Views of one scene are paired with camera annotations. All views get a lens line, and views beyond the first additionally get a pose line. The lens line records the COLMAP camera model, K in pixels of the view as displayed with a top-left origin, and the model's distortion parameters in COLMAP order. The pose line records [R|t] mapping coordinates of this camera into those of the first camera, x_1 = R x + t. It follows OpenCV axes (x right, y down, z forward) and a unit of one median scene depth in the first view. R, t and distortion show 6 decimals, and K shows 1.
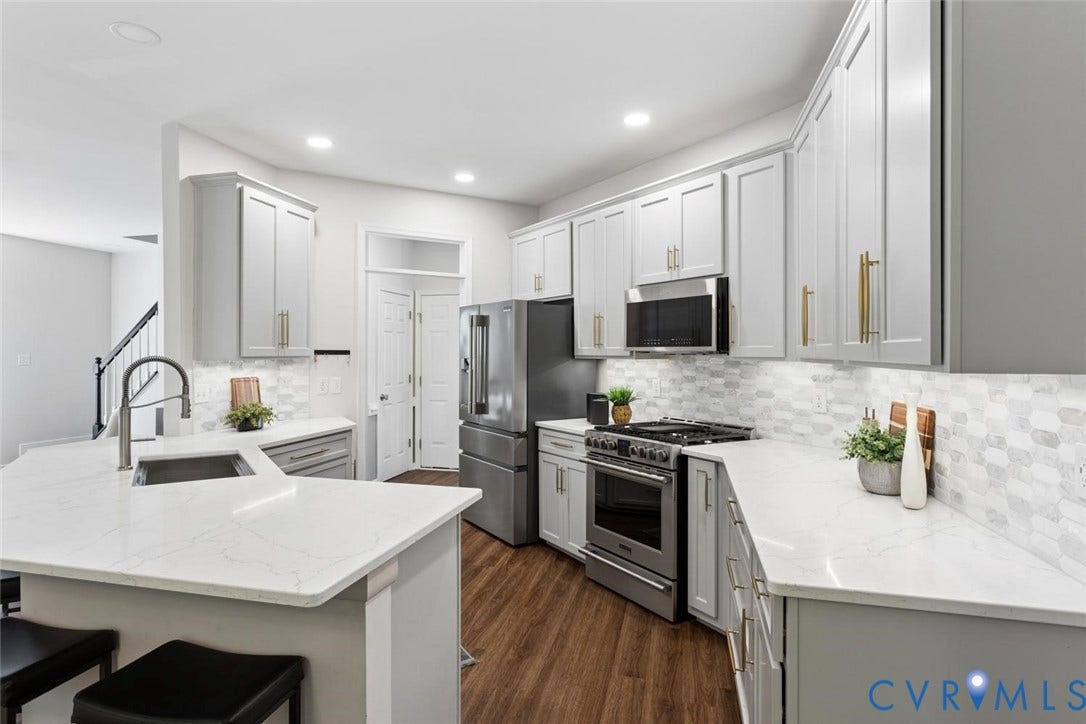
lens RADIAL K [[591.9, 0, 542.9], [0, 591.9, 355.7], [0, 0, 1]] dist [-0.004793, -0.000192]
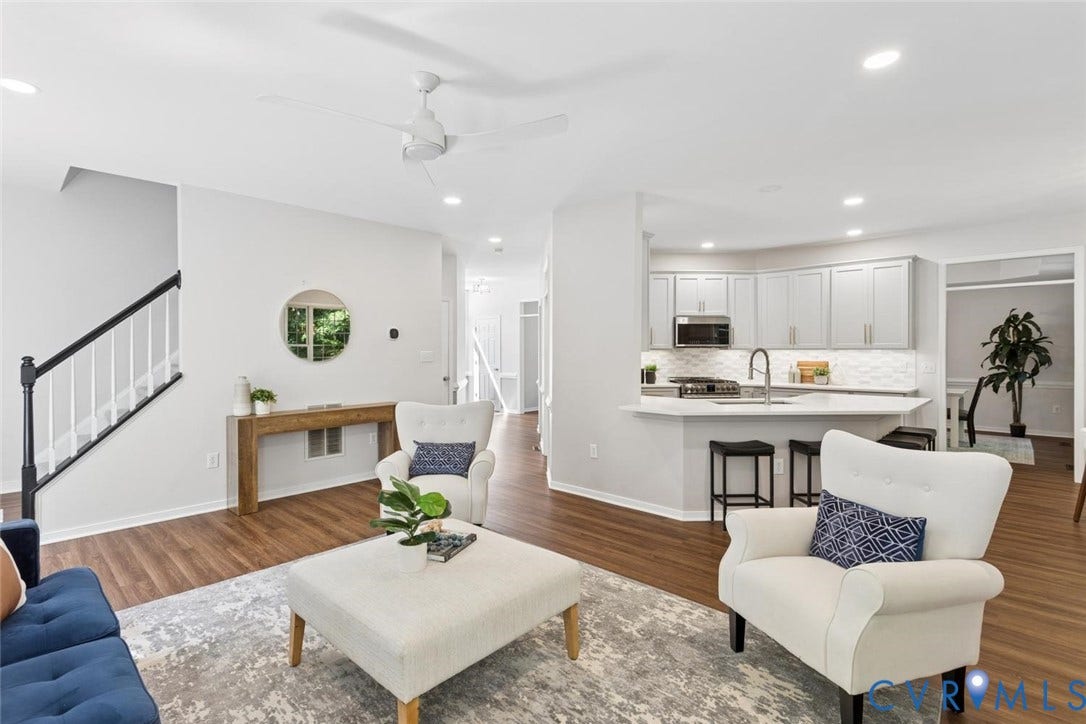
lens RADIAL K [[507.6, 0, 547.7], [0, 507.6, 356.7], [0, 0, 1]] dist [0.001518, -0.000008]
pose [[0.487129, -0.014735, 0.873206, -1.884176], [0.008298, 0.999891, 0.012243, 0.003880], [-0.873291, 0.001282, 0.487198, 0.586537]]
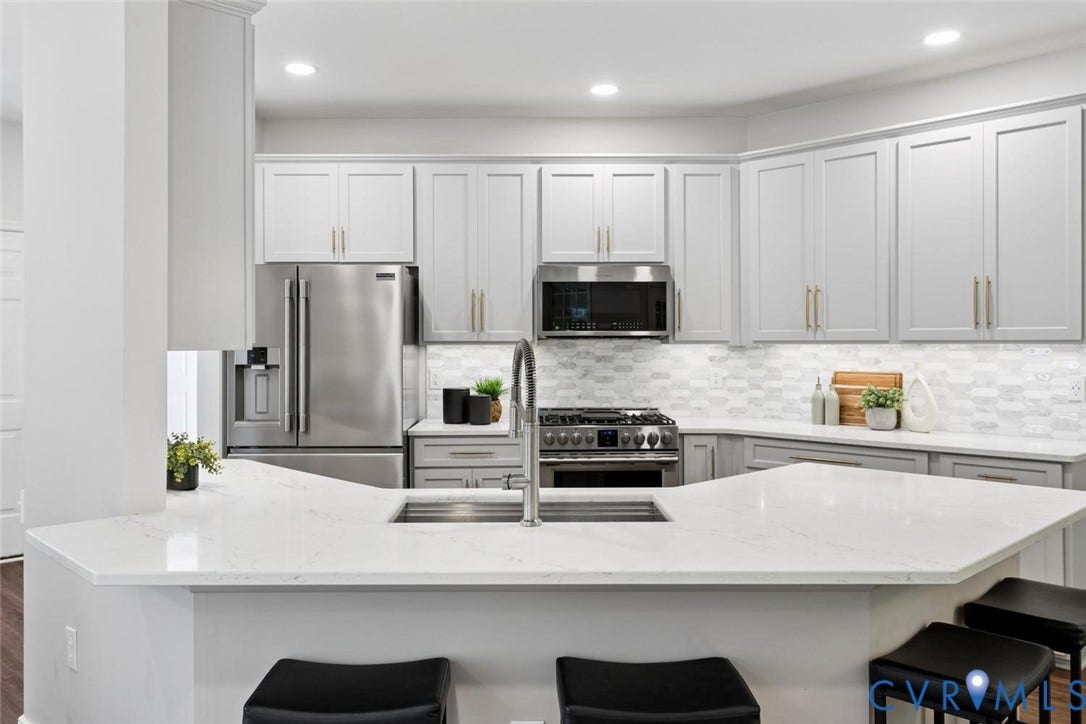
lens RADIAL K [[850.9, 0, 538.3], [0, 850.9, 353.0], [0, 0, 1]] dist [-0.003379, -0.001699]
pose [[0.522668, -0.012783, 0.852440, -1.068771], [0.008000, 0.999917, 0.010089, 0.006244], [-0.852499, 0.001546, 0.522727, 0.381105]]
